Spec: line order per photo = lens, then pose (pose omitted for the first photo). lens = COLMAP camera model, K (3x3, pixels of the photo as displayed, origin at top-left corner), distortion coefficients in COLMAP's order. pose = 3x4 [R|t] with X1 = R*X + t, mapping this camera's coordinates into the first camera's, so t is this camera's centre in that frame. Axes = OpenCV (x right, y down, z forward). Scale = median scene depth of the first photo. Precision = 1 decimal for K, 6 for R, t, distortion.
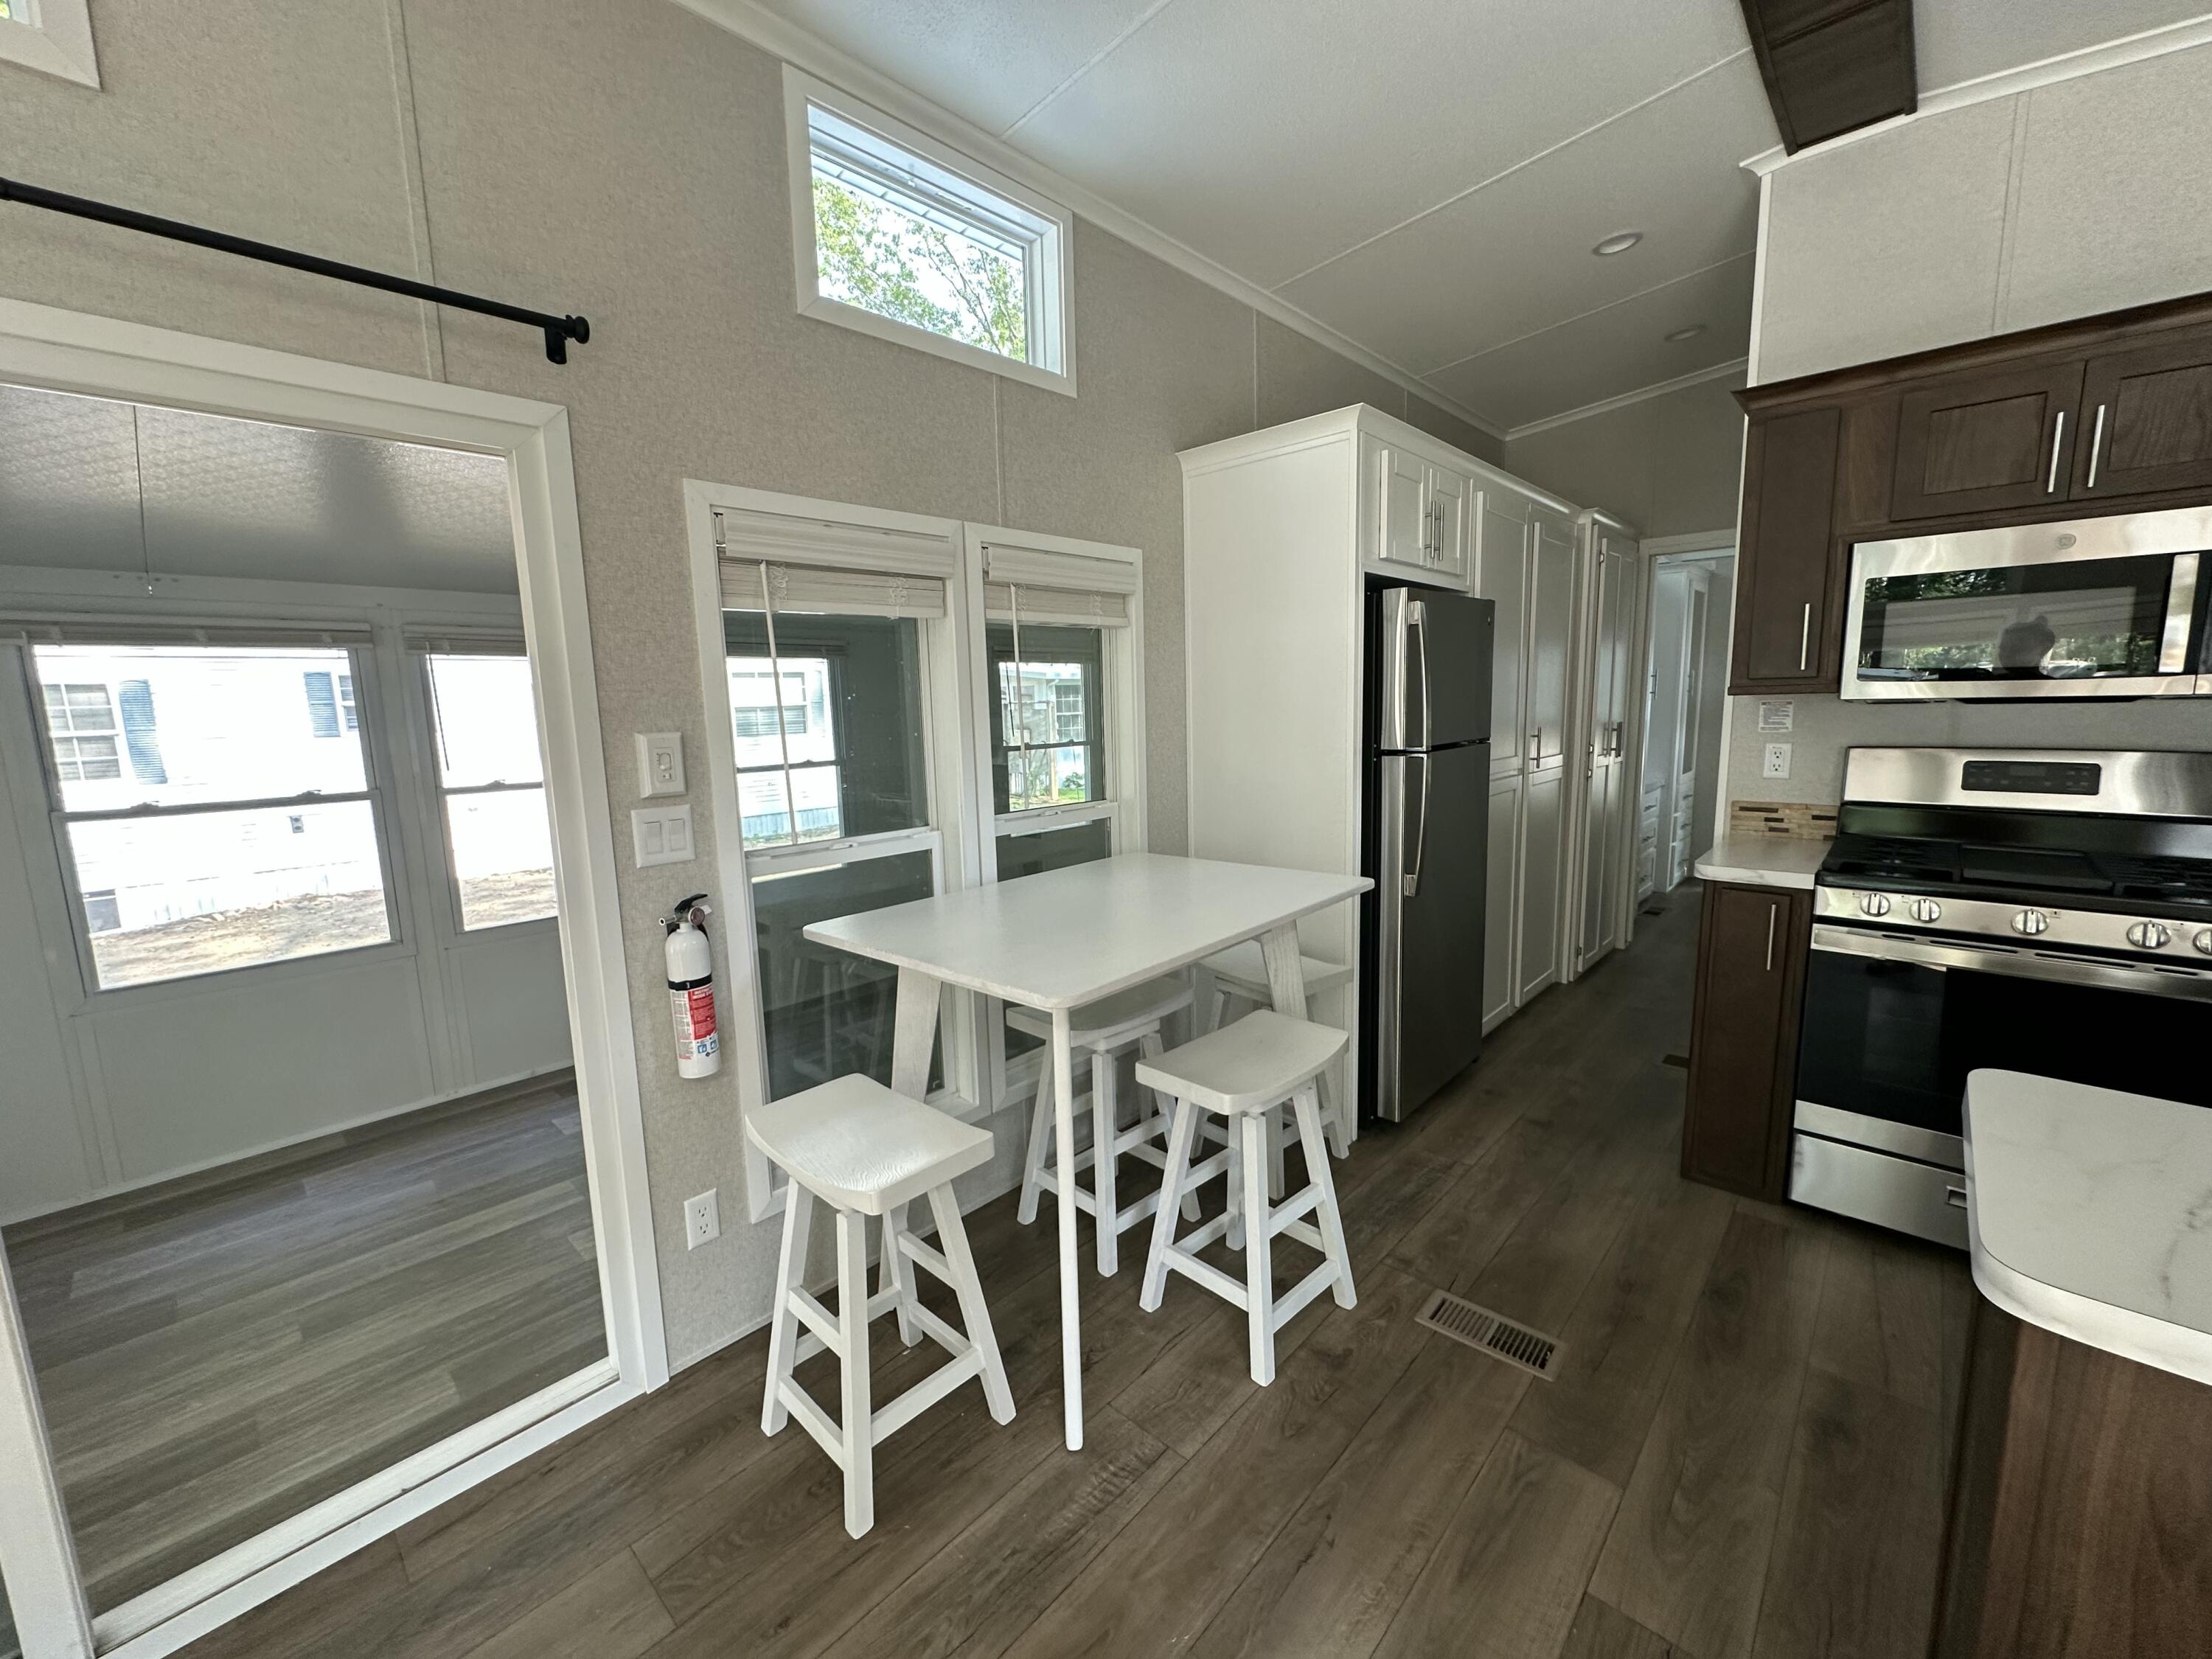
lens RADIAL K [[883.9, 0, 1106.0], [0, 883.9, 829.5], [0, 0, 1]] dist [-0.012220, -0.000110]
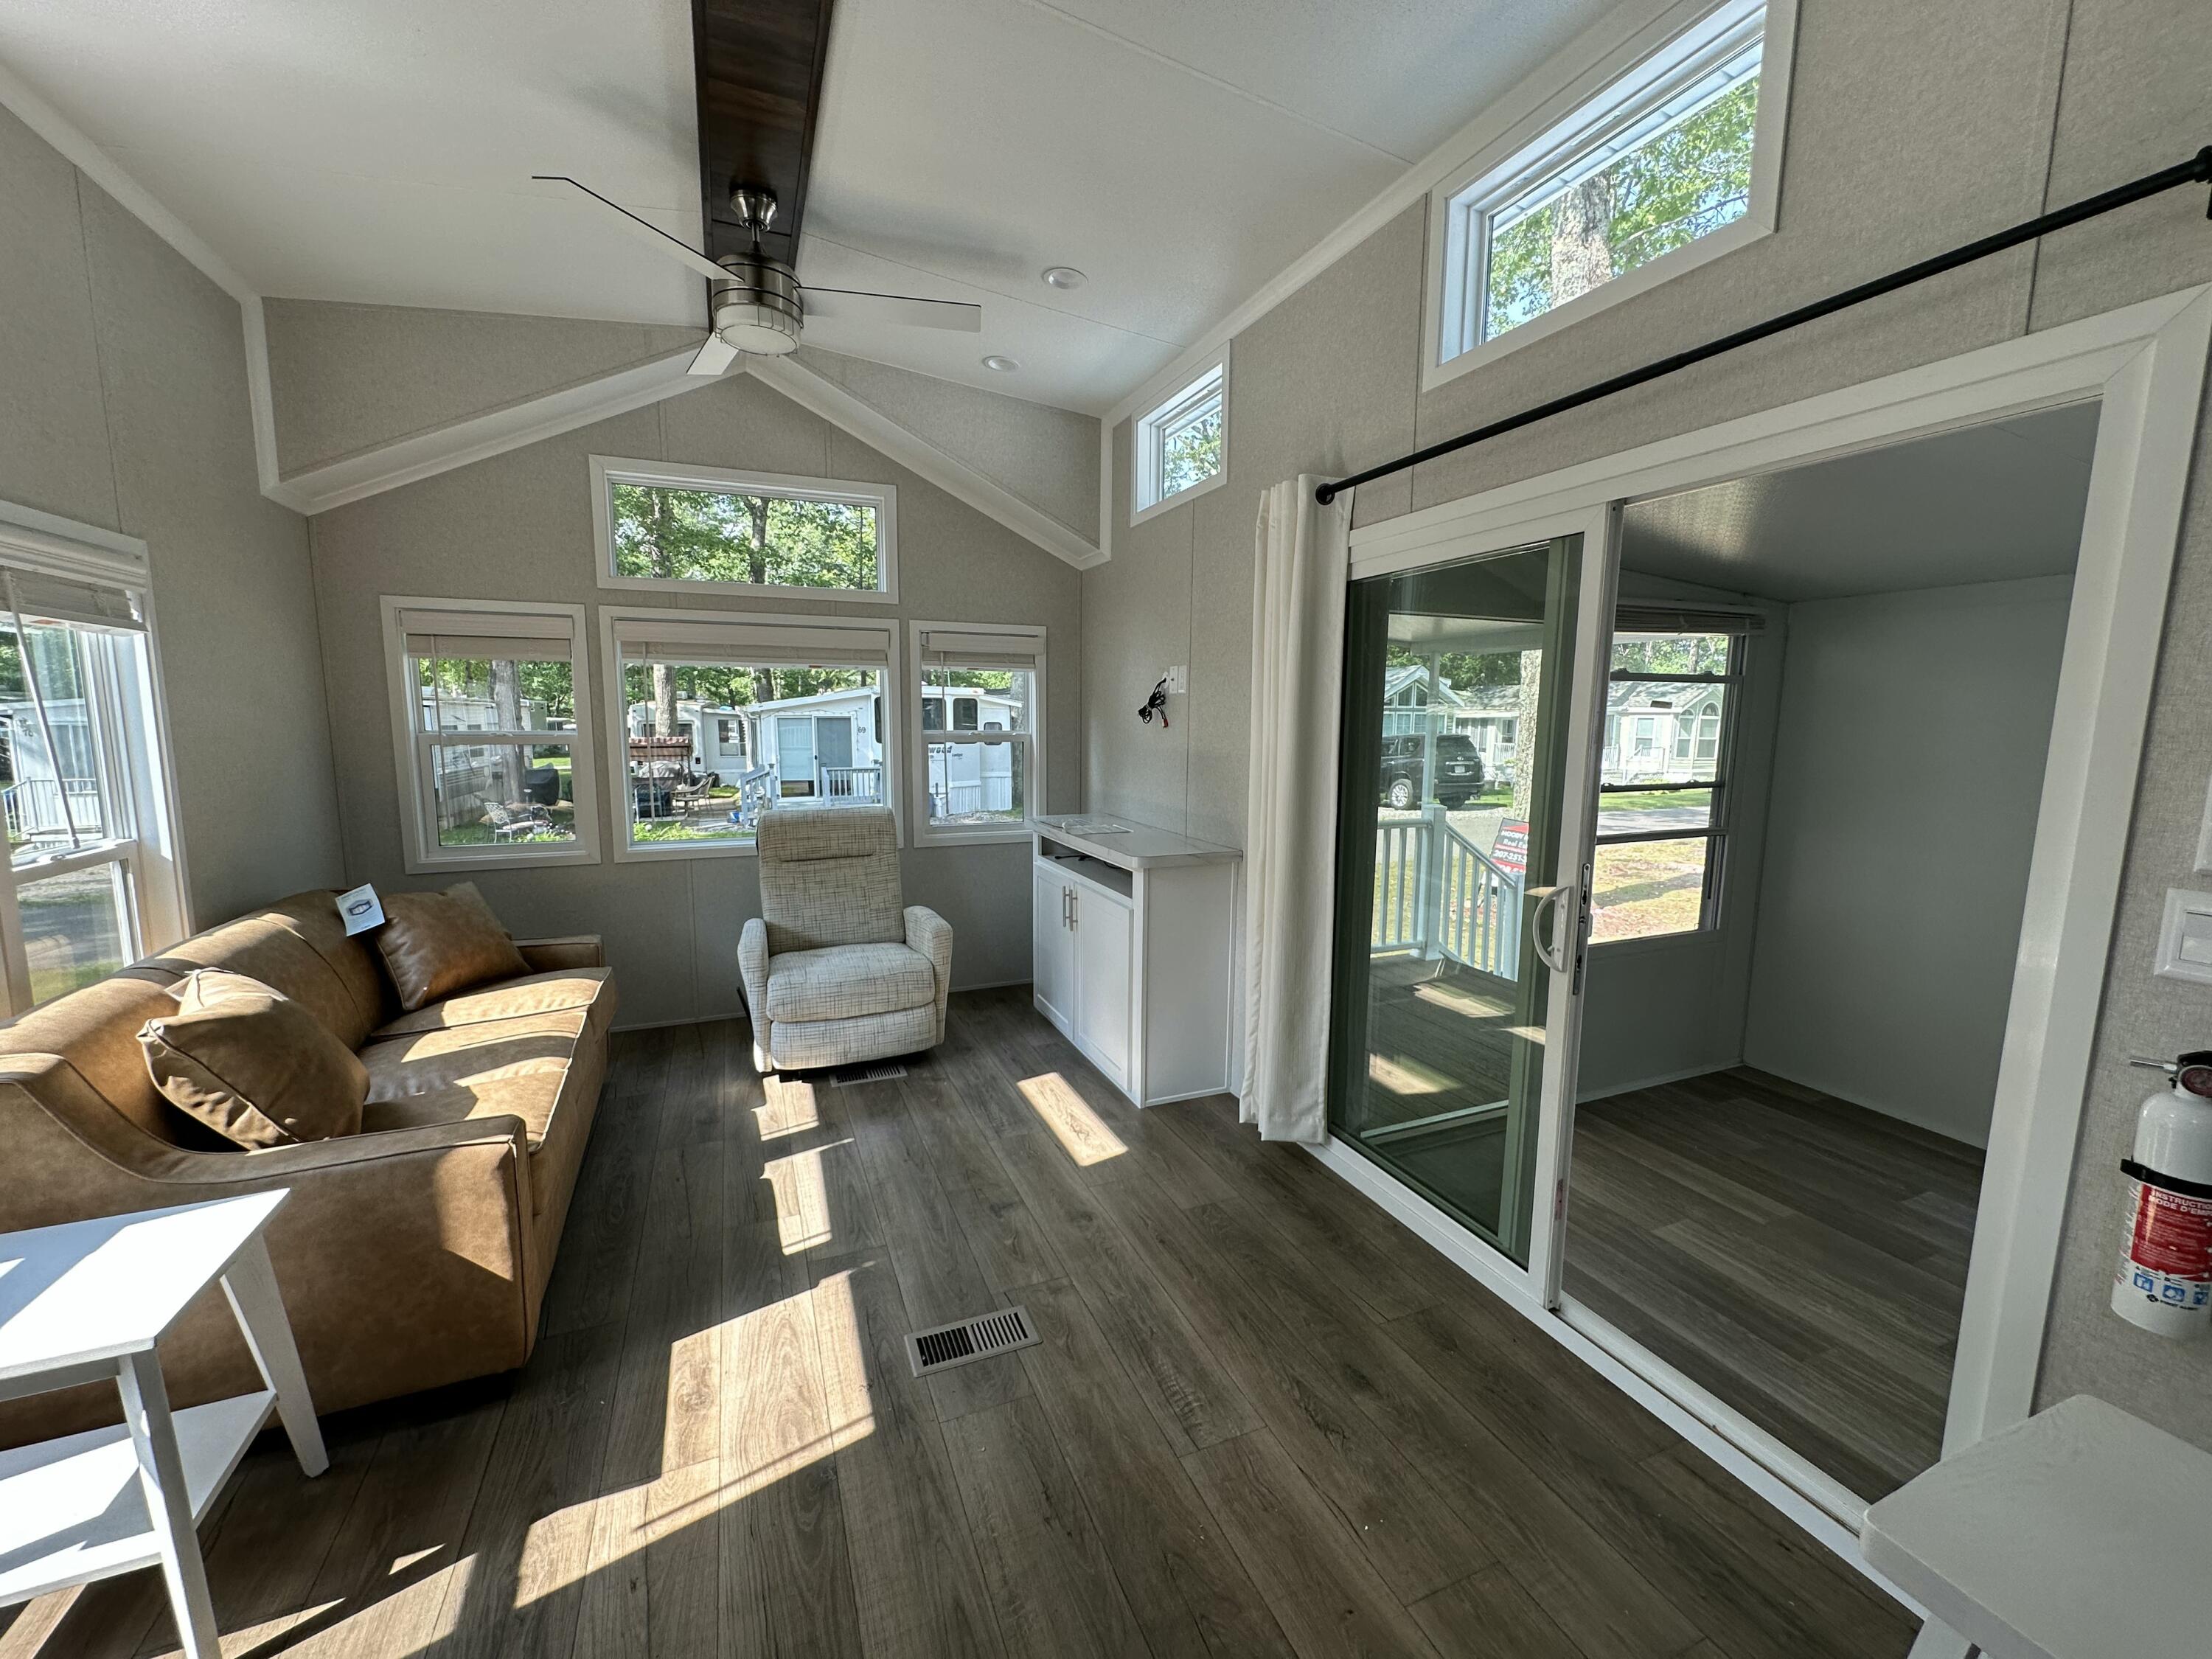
lens RADIAL K [[881.8, 0, 1106.0], [0, 881.8, 829.5], [0, 0, 1]] dist [-0.001173, 0.000038]
pose [[-0.402692, 0.145933, -0.903627, 0.279647], [-0.126910, 0.968773, 0.213010, -0.079960], [0.906495, 0.200457, -0.371597, 0.402323]]
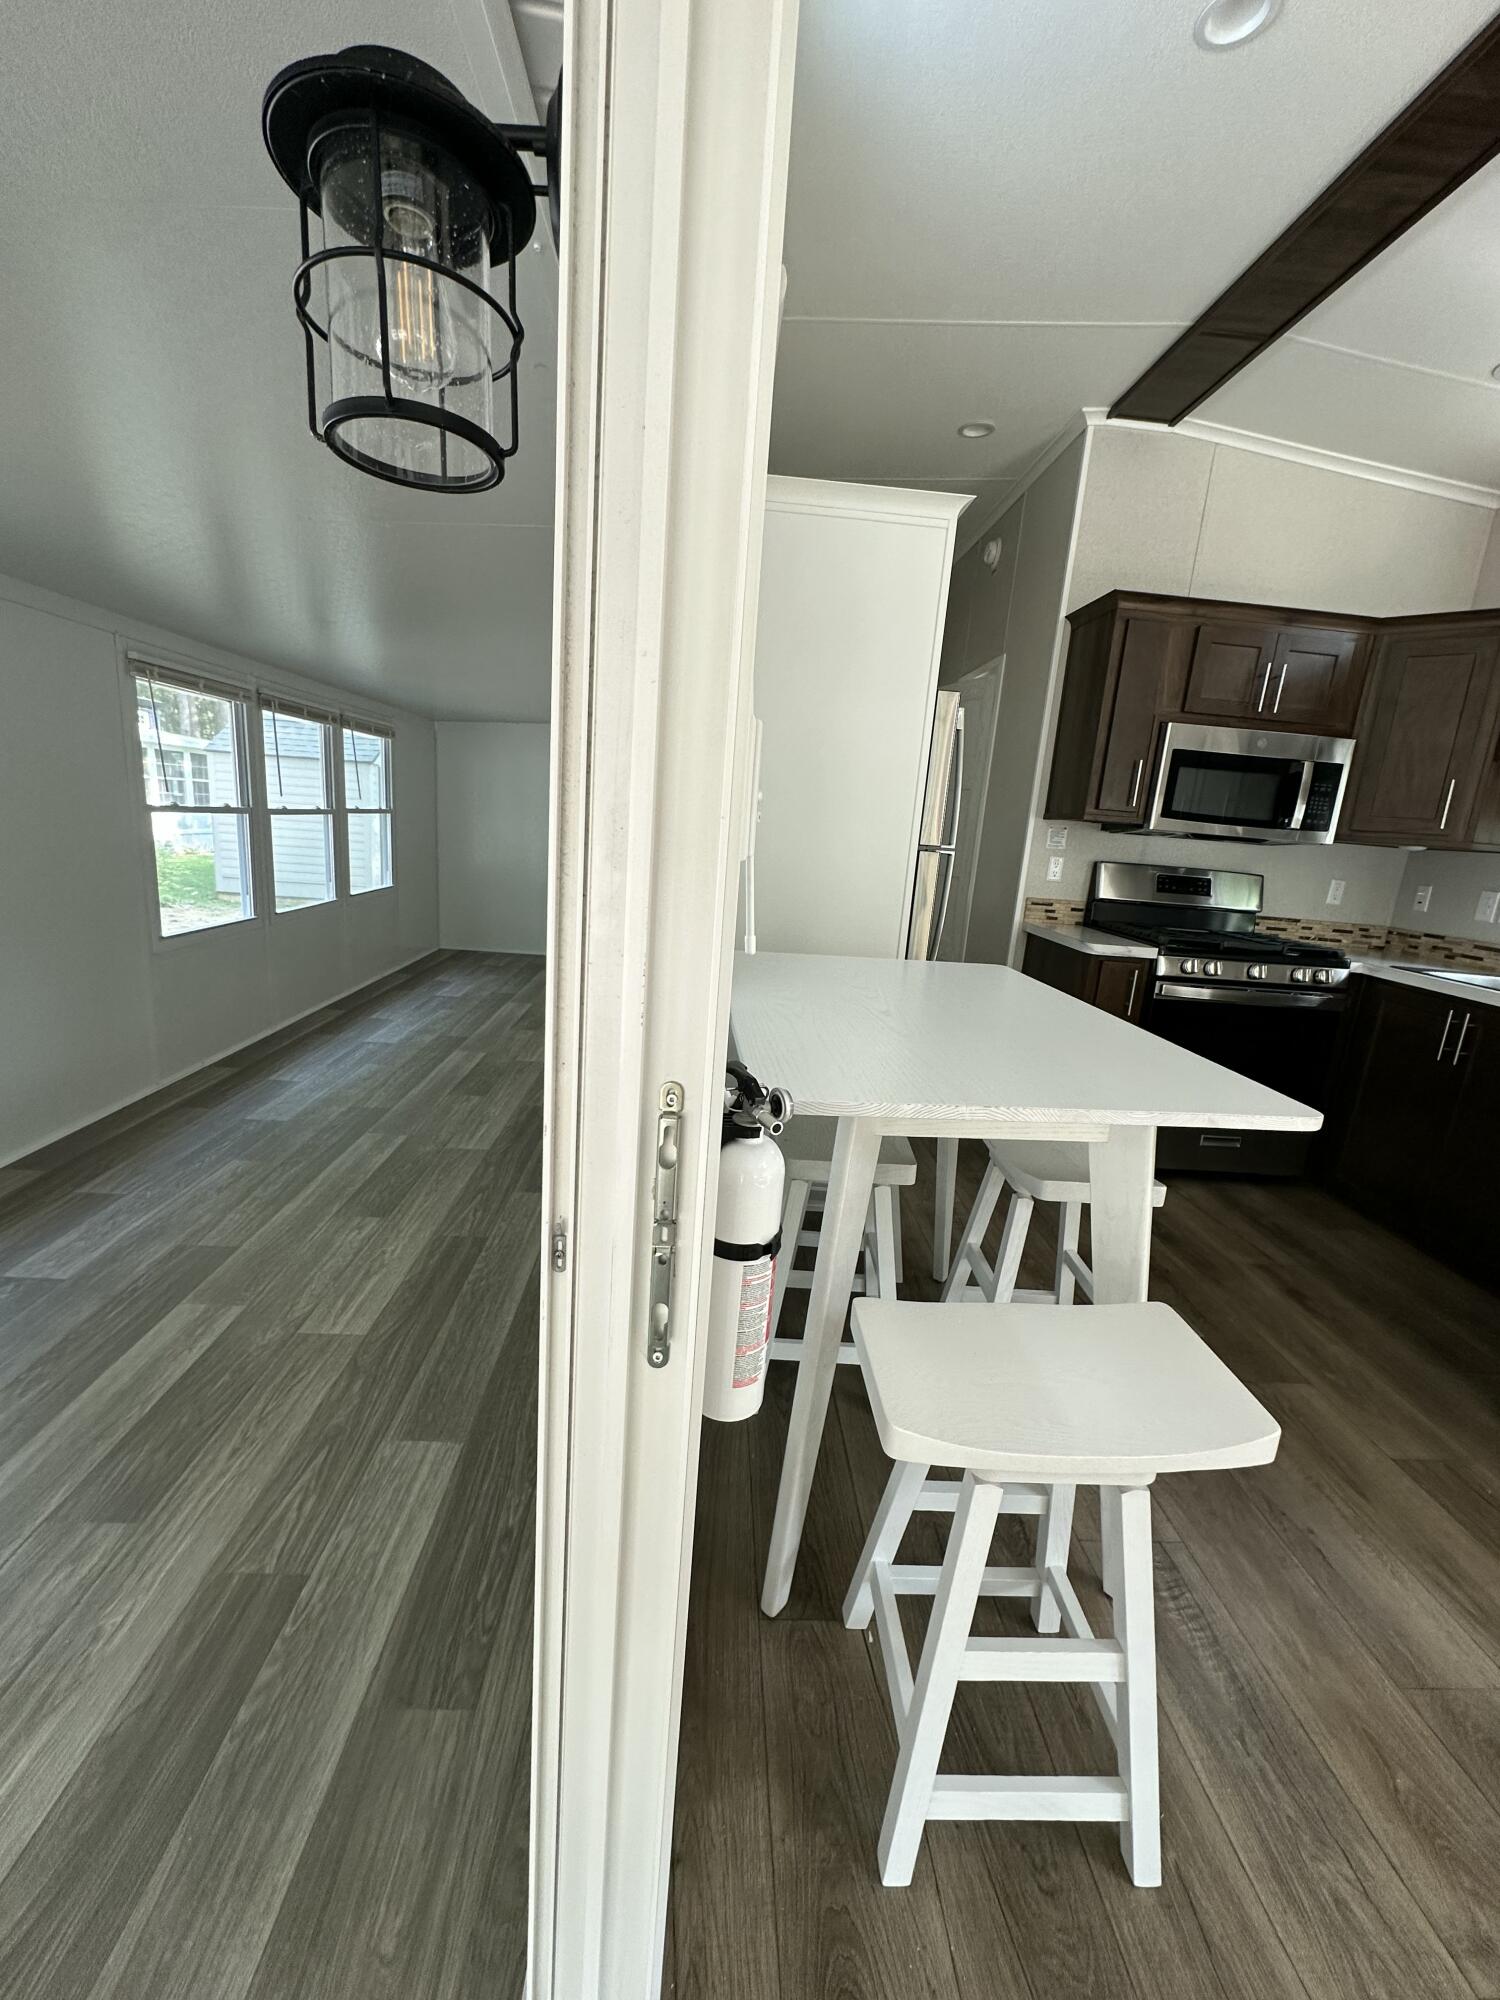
lens RADIAL K [[800.6, 0, 752.9], [0, 800.6, 995.1], [0, 0, 1]] dist [-0.002328, 0.000083]
pose [[0.690610, -0.075757, 0.719248, -0.634834], [0.008539, 0.995284, 0.096632, -0.006092], [-0.723177, -0.060594, 0.688000, 0.551881]]
